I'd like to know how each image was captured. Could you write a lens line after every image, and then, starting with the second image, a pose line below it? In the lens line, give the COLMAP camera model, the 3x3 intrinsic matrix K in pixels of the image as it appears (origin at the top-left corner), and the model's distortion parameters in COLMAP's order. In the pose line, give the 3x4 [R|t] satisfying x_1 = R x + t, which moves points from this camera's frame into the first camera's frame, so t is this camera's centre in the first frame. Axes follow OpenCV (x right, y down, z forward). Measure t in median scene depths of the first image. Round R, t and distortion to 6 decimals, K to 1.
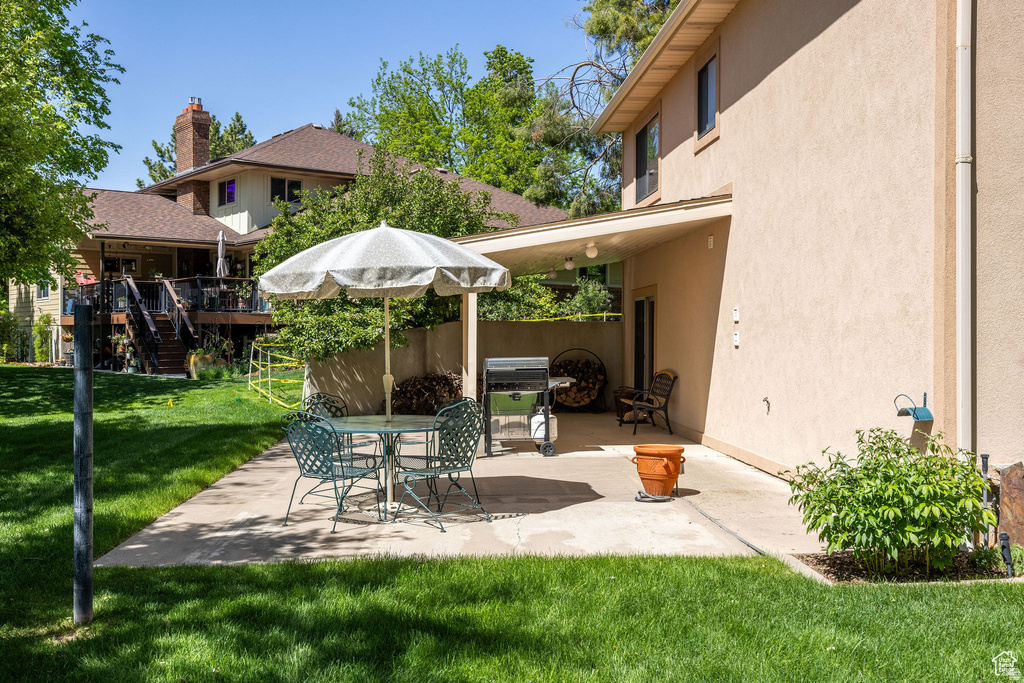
lens RADIAL K [[1029.4, 0, 512.0], [0, 1029.4, 341.5], [0, 0, 1]] dist [0.001254, 0.000380]
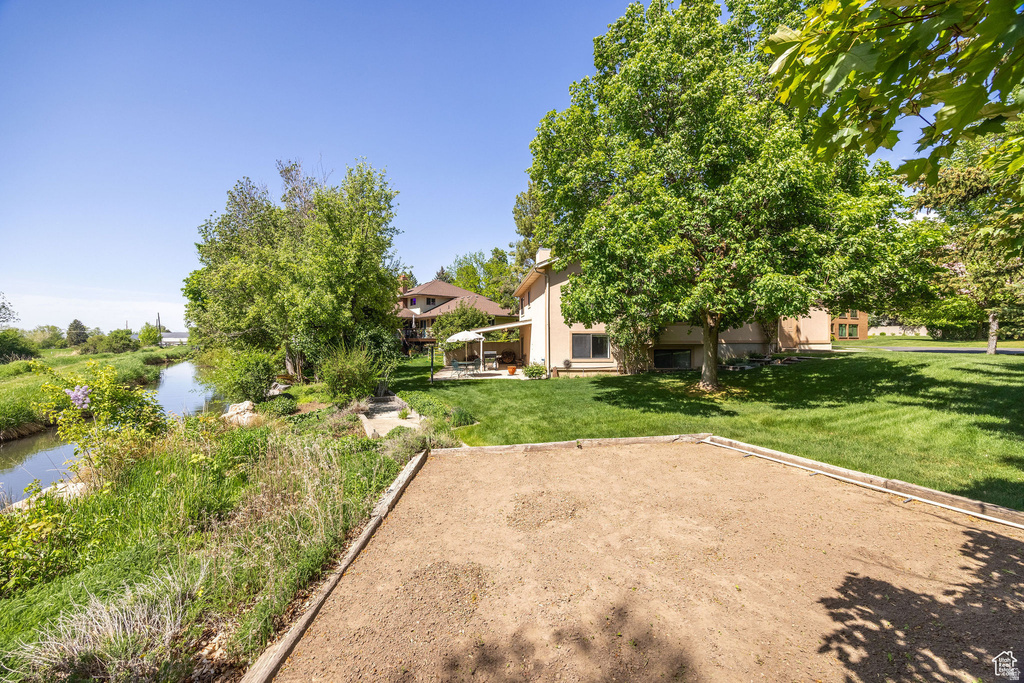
lens RADIAL K [[399.8, 0, 512.0], [0, 399.8, 341.5], [0, 0, 1]] dist [0.000155, 0.000059]
pose [[0.999851, -0.006220, 0.016120, 0.028295], [0.006251, 0.999979, -0.001849, -0.010607], [-0.016108, 0.001949, 0.999868, -0.348582]]
